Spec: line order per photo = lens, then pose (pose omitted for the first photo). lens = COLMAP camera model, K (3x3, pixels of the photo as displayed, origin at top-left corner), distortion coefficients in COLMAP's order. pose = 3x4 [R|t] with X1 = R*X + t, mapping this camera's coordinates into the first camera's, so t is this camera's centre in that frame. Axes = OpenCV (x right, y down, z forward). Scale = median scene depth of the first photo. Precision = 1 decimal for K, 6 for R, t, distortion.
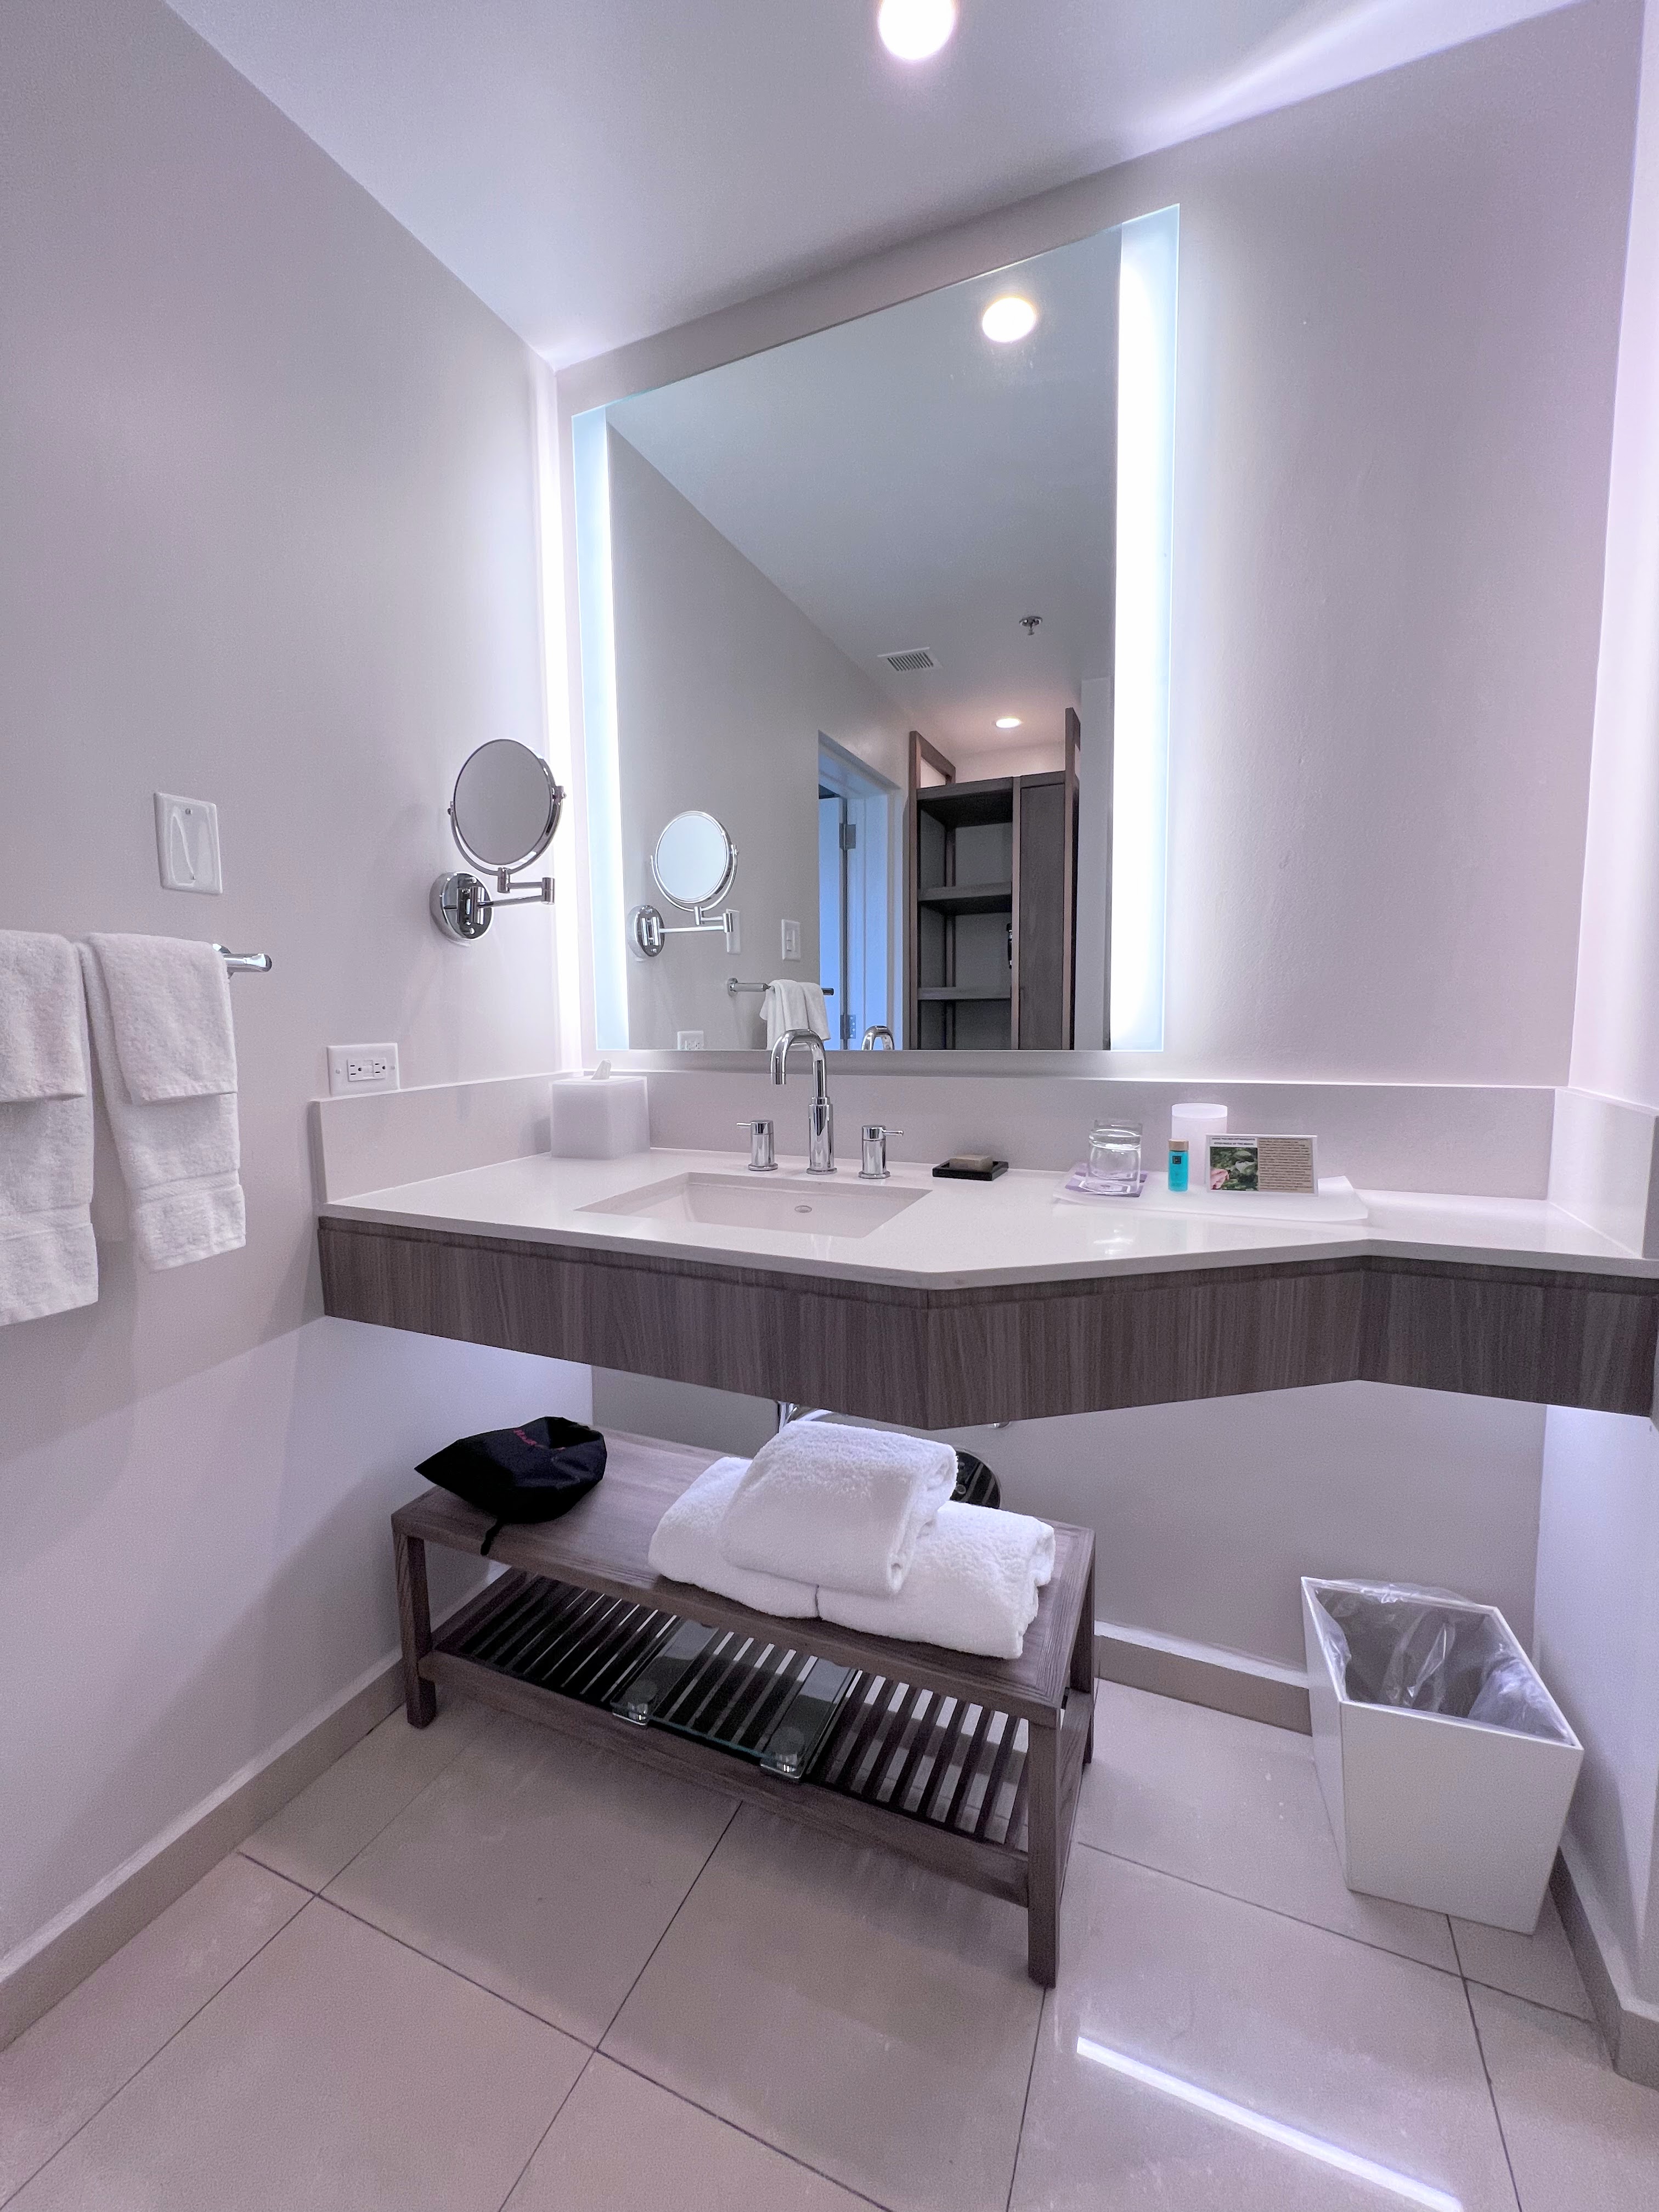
lens RADIAL K [[881.5, 0, 832.4], [0, 881.5, 1099.7], [0, 0, 1]] dist [-0.000904, -0.000070]
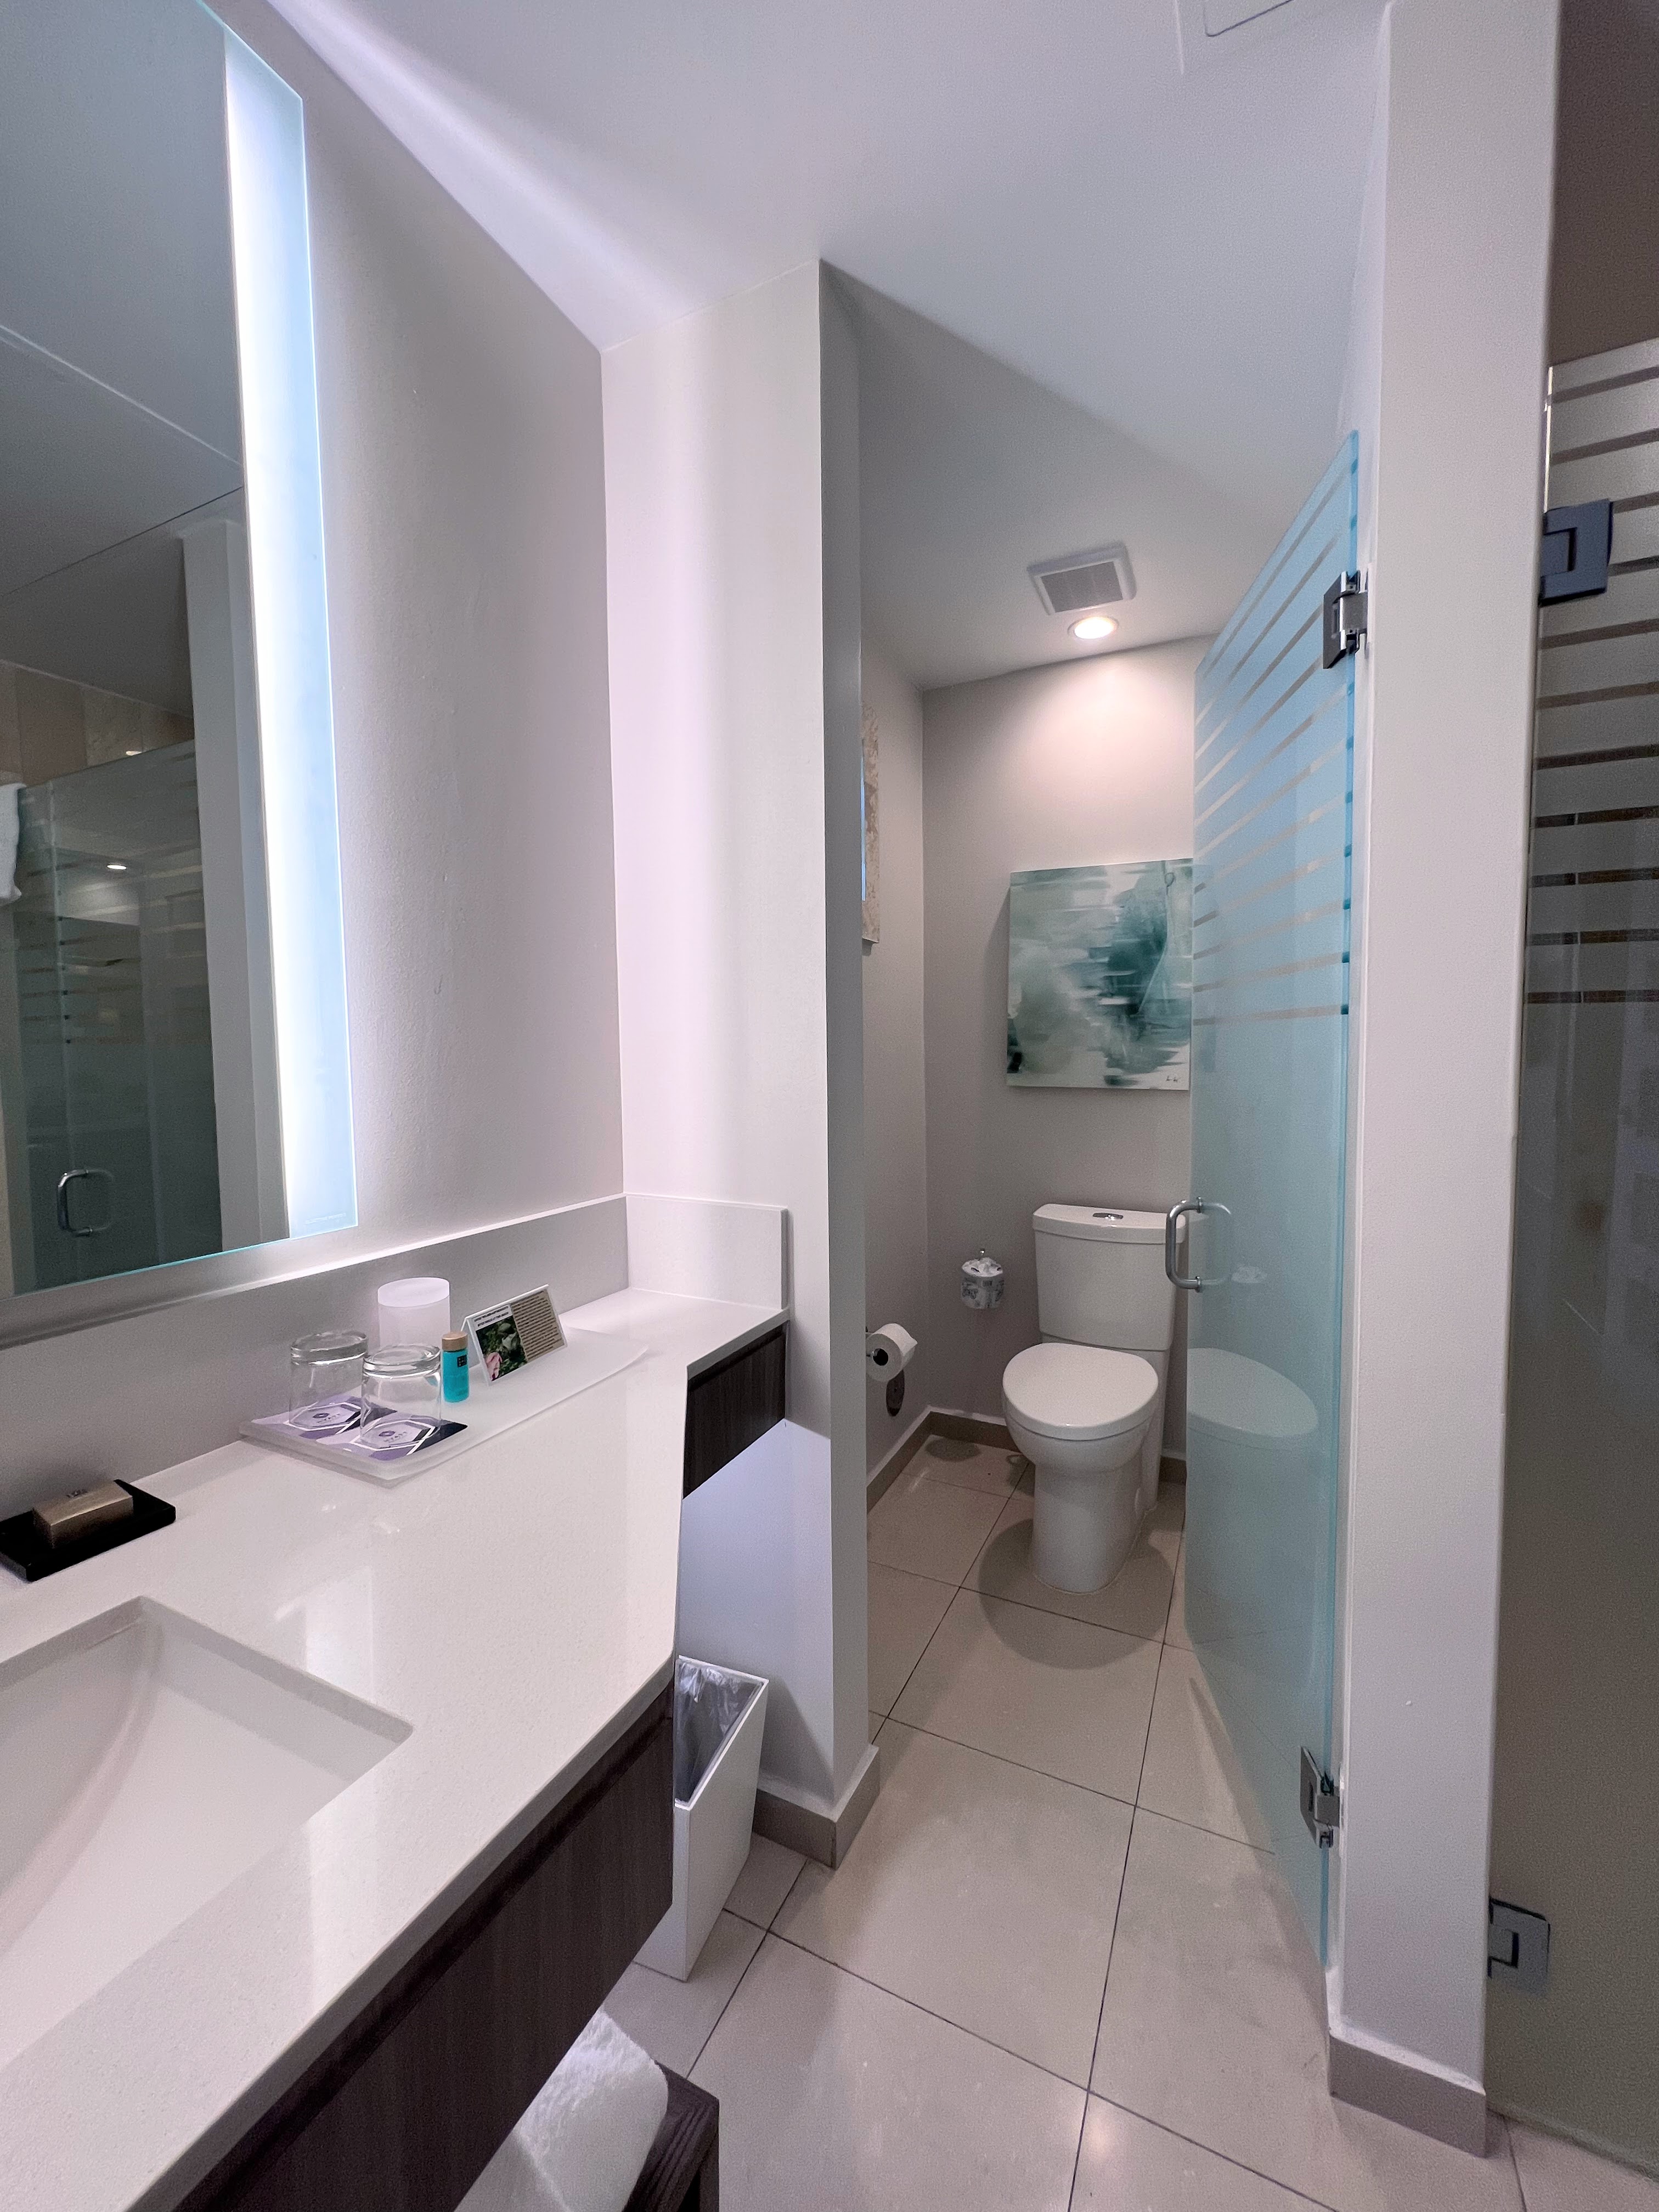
lens RADIAL K [[881.5, 0, 832.4], [0, 881.5, 1103.6], [0, 0, 1]] dist [-0.000904, -0.000070]
pose [[0.041116, -0.060846, 0.997300, -0.359108], [0.109892, 0.992364, 0.056015, -0.166051], [-0.993093, 0.107292, 0.047489, 0.618032]]
